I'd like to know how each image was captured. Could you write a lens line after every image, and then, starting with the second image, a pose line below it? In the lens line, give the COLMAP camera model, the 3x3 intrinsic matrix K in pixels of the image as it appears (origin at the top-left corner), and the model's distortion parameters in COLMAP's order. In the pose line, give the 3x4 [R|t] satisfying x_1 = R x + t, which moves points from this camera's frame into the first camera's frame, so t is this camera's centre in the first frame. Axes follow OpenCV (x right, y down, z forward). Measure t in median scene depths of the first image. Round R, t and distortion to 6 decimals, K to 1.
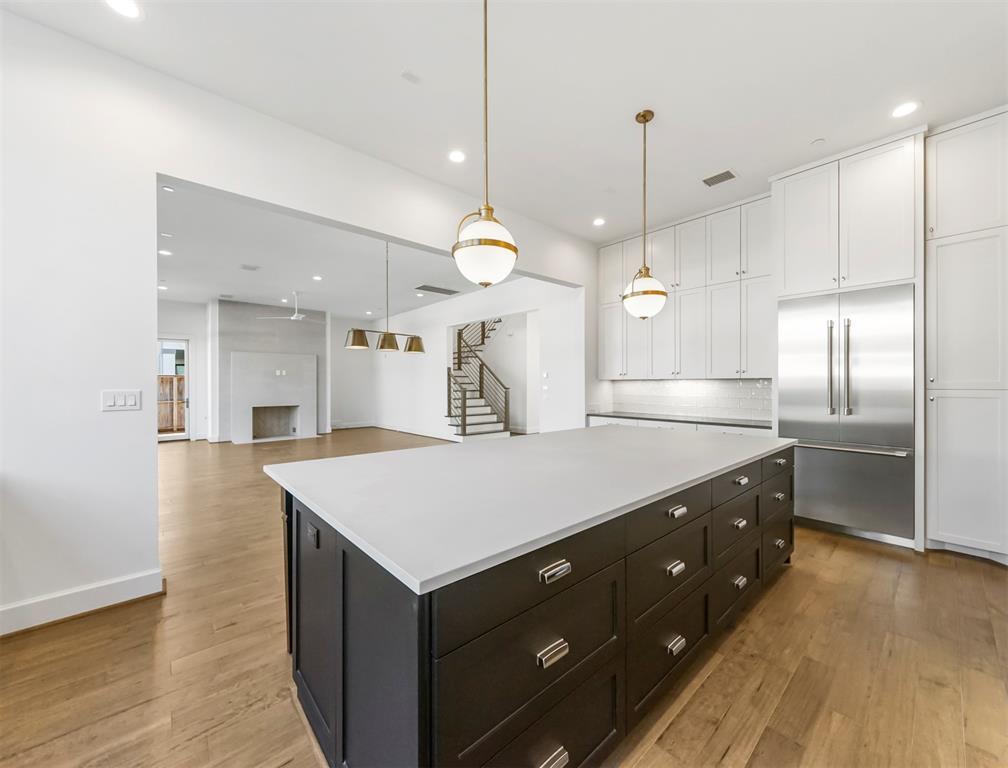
lens RADIAL K [[391.2, 0, 498.2], [0, 391.2, 382.1], [0, 0, 1]] dist [0.004431, 0.000068]
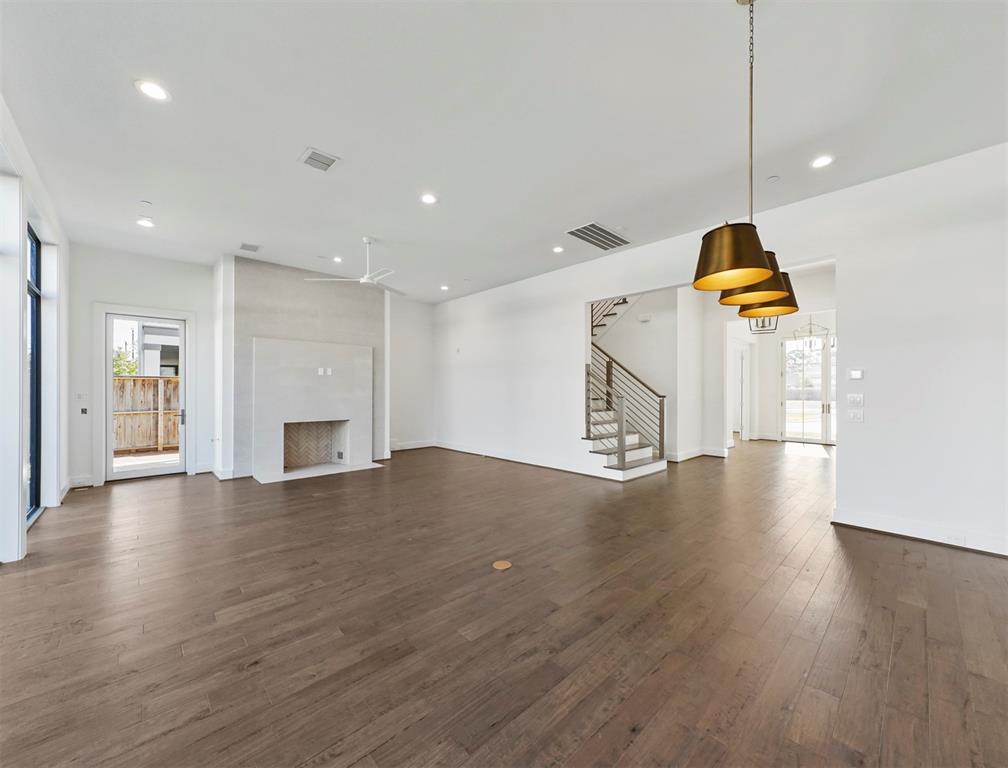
lens RADIAL K [[391.2, 0, 499.5], [0, 391.2, 386.5], [0, 0, 1]] dist [0.004431, 0.000068]
pose [[0.999581, 0.004464, 0.028599, -0.264620], [-0.004329, 0.999979, -0.004770, 0.003384], [-0.028620, 0.004644, 0.999580, 0.309457]]
